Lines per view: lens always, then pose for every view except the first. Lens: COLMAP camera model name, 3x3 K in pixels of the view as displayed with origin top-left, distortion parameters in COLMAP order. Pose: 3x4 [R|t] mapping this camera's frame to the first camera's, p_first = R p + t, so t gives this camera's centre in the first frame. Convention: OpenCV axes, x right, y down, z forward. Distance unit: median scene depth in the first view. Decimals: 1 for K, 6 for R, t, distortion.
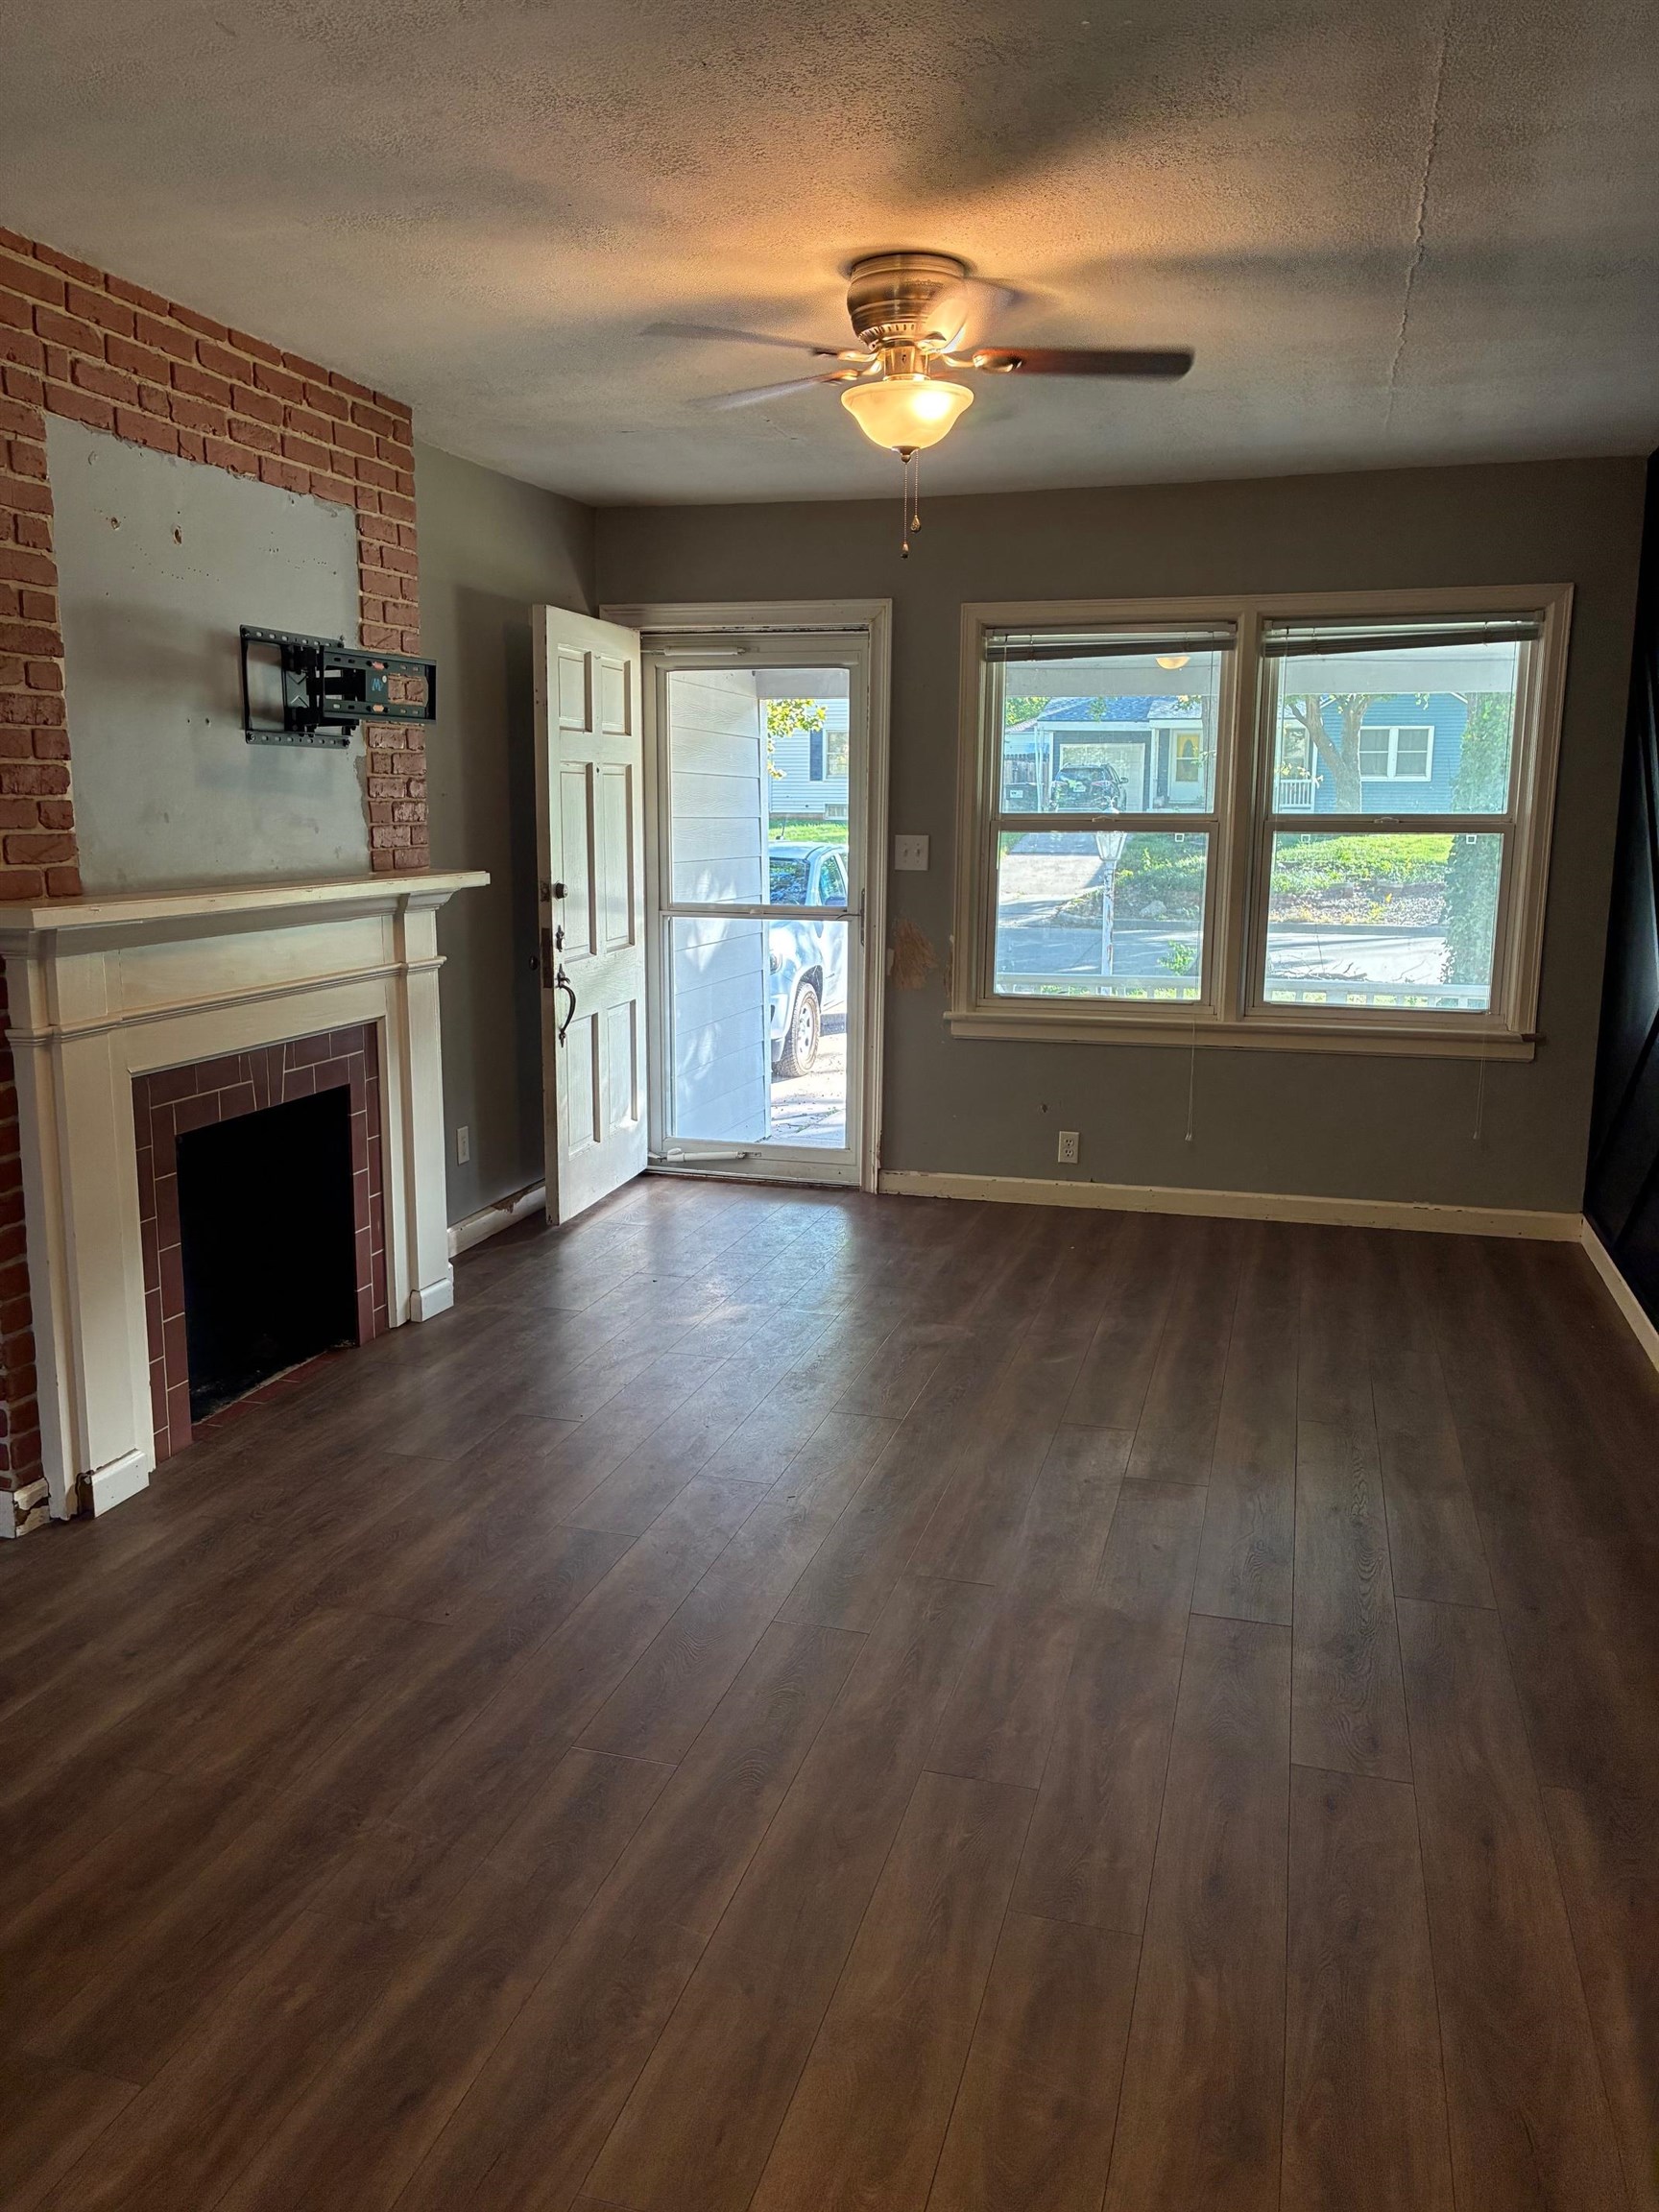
lens RADIAL K [[1672.7, 0, 831.9], [0, 1672.7, 1121.6], [0, 0, 1]] dist [0.054035, -0.090504]
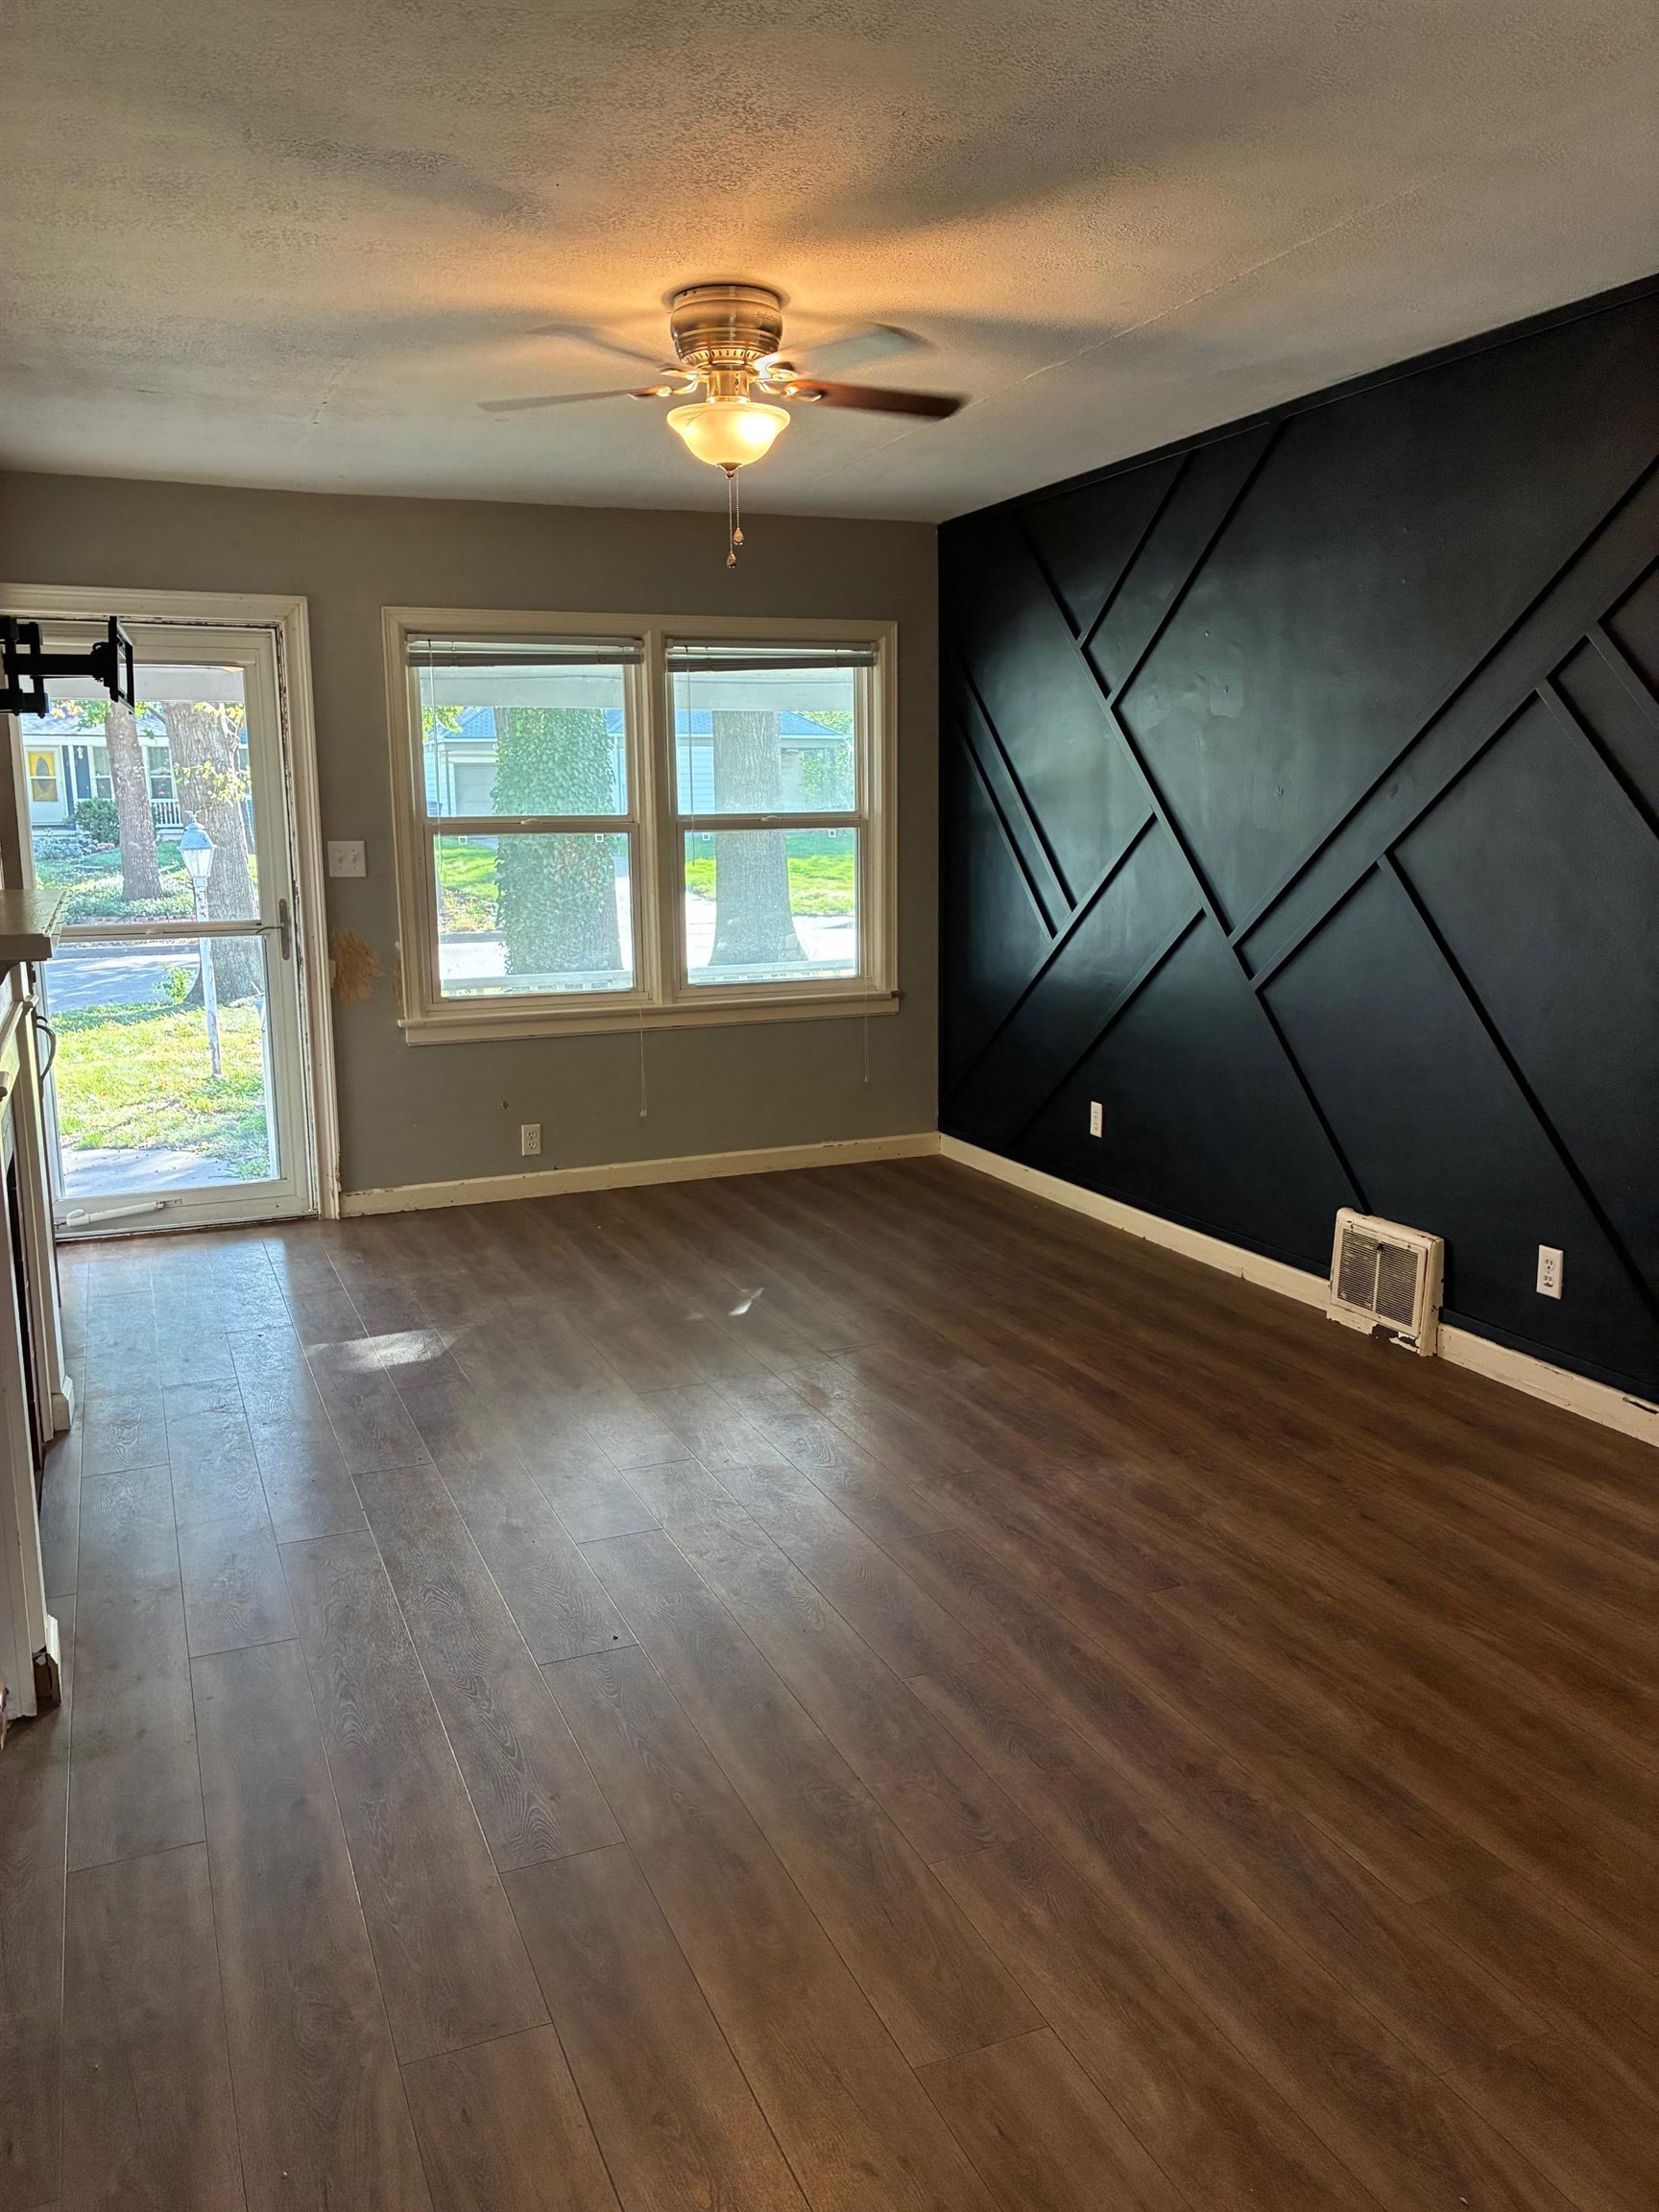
lens RADIAL K [[1668.5, 0, 825.6], [0, 1668.5, 1103.5], [0, 0, 1]] dist [0.055391, -0.085639]
pose [[0.780408, -0.124139, 0.612823, -0.367467], [0.138578, 0.990059, 0.024081, -0.006811], [-0.609720, 0.066131, 0.789853, 0.082745]]
